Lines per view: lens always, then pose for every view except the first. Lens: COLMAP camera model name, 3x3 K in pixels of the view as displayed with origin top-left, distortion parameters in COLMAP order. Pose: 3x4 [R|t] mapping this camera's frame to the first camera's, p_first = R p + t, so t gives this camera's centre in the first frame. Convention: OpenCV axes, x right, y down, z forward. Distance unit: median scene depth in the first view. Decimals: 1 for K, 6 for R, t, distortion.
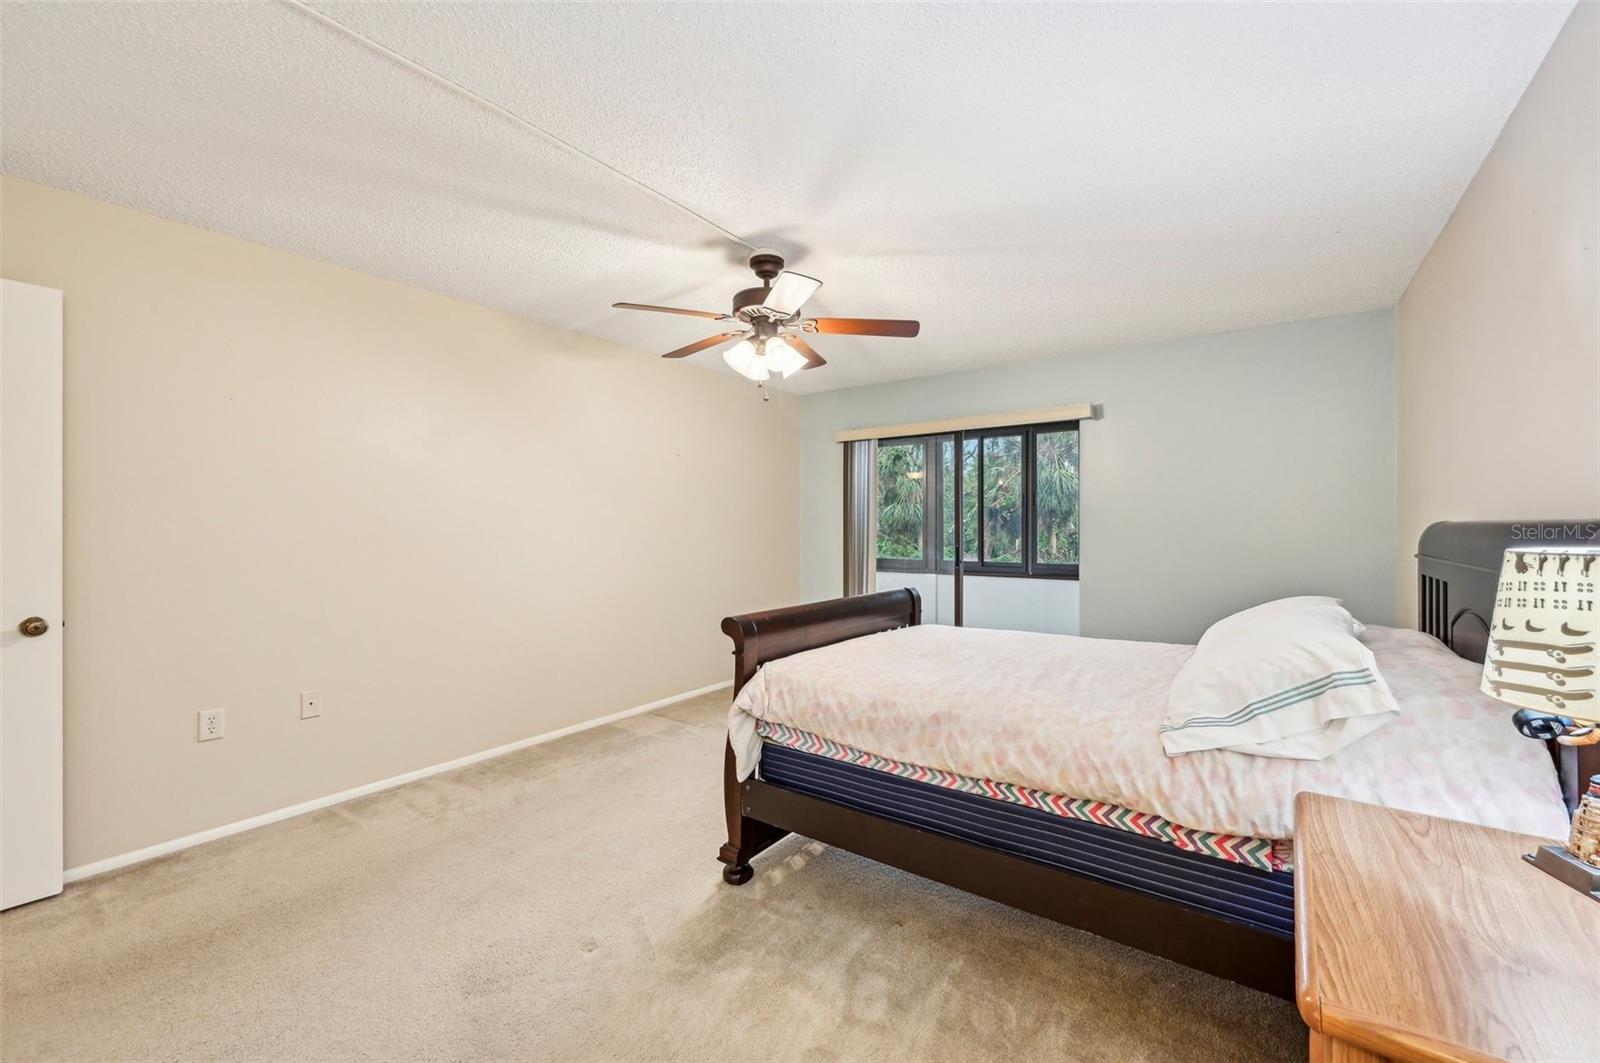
lens RADIAL K [[646.7, 0, 798.4], [0, 646.7, 531.0], [0, 0, 1]] dist [-0.000209, -0.000143]
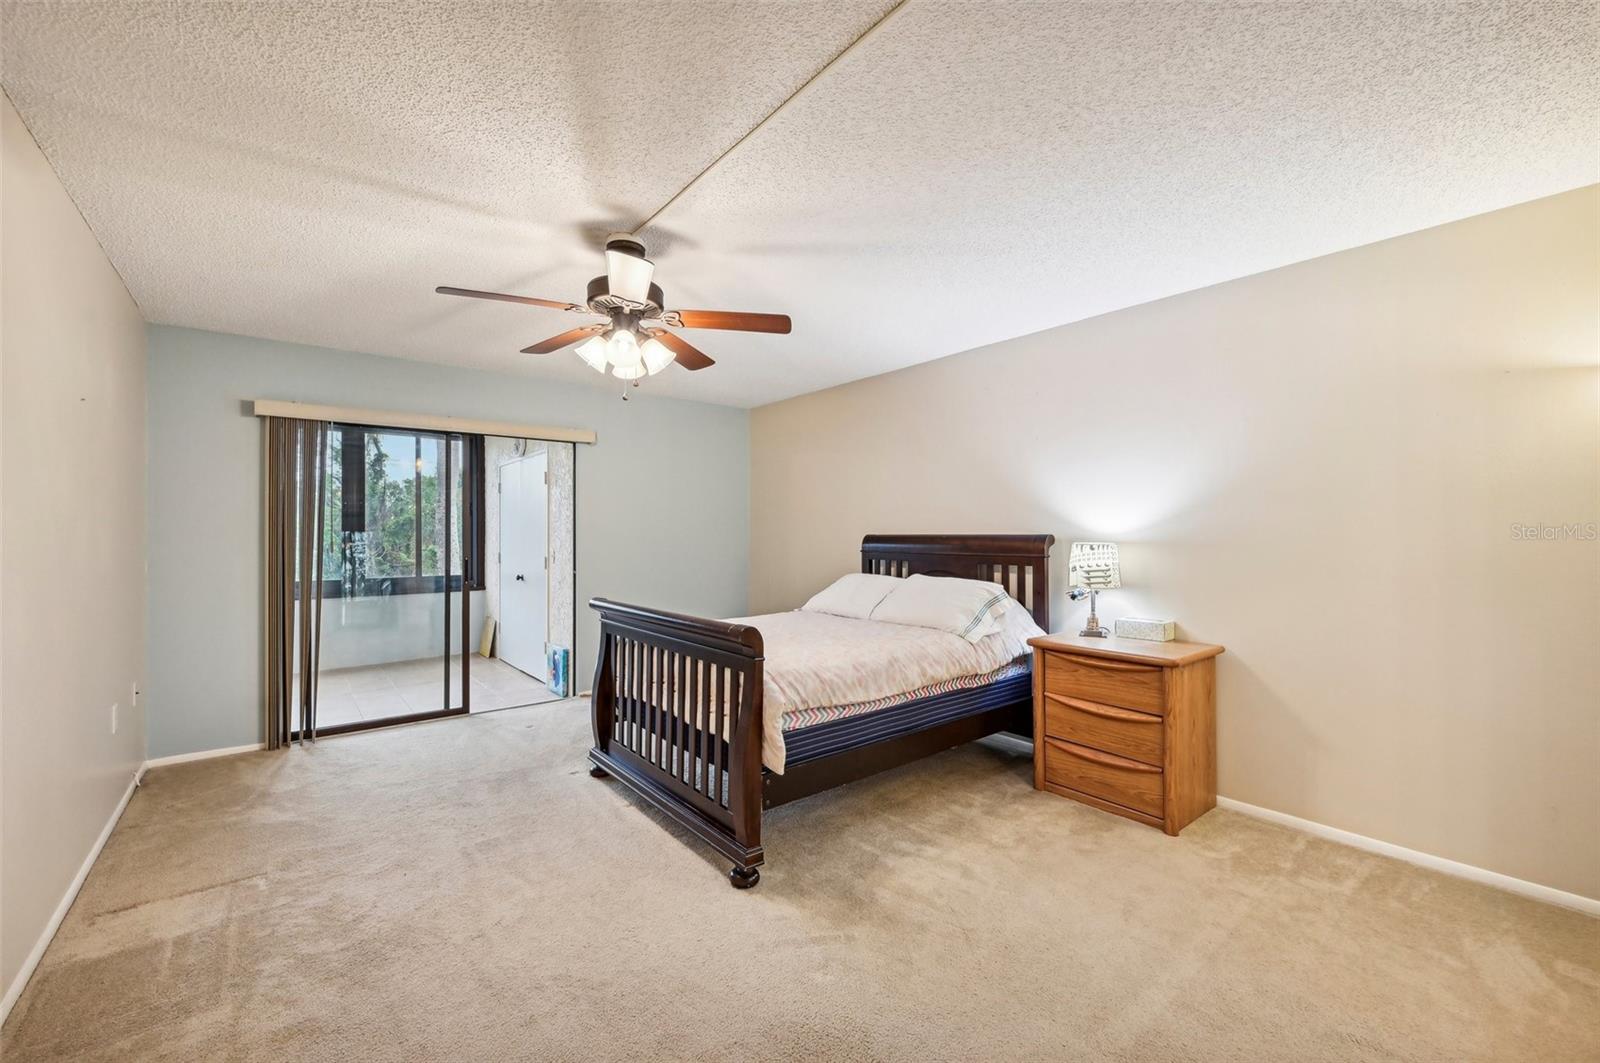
lens RADIAL K [[646.7, 0, 798.4], [0, 646.7, 531.0], [0, 0, 1]] dist [-0.000209, -0.000143]
pose [[0.263572, 0.004671, 0.964629, -1.234268], [0.007216, 0.999951, -0.006813, -0.012496], [-0.964613, 0.008756, 0.263525, 0.750954]]
